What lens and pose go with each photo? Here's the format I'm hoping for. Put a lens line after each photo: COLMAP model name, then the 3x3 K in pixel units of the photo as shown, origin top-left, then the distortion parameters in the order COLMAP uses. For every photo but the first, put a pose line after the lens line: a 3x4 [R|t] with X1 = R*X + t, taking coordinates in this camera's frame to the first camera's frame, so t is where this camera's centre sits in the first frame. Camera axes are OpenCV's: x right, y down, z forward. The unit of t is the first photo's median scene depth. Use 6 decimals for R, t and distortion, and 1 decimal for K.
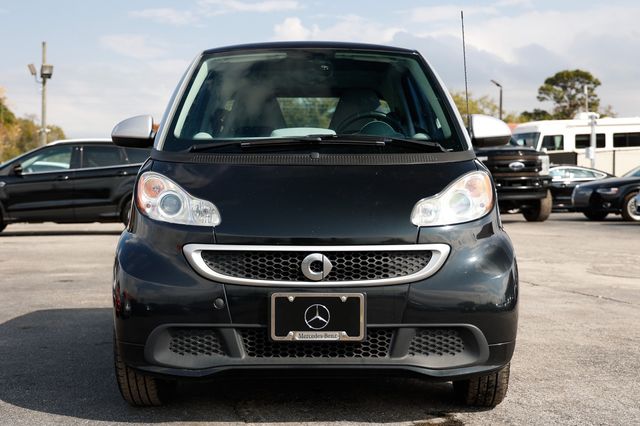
lens RADIAL K [[840.3, 0, 299.5], [0, 840.3, 231.1], [0, 0, 1]] dist [0.096225, 0.000000]
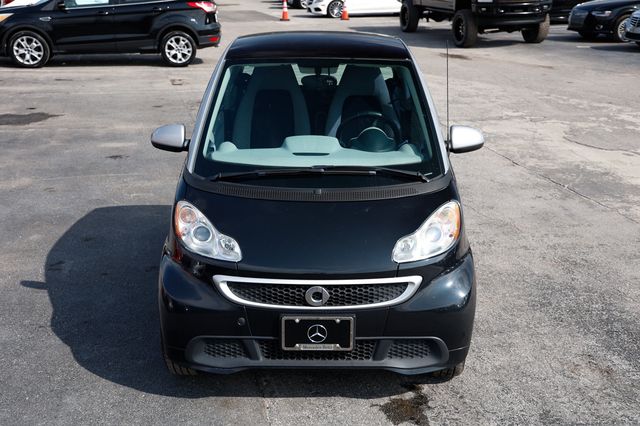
lens RADIAL K [[739.5, 0, 322.2], [0, 739.5, 215.9], [0, 0, 1]] dist [0.109346, 0.000000]
pose [[0.999973, 0.006940, 0.002266, 0.023493], [-0.007285, 0.968755, 0.247911, -0.343975], [-0.000474, -0.247921, 0.968780, -0.061069]]
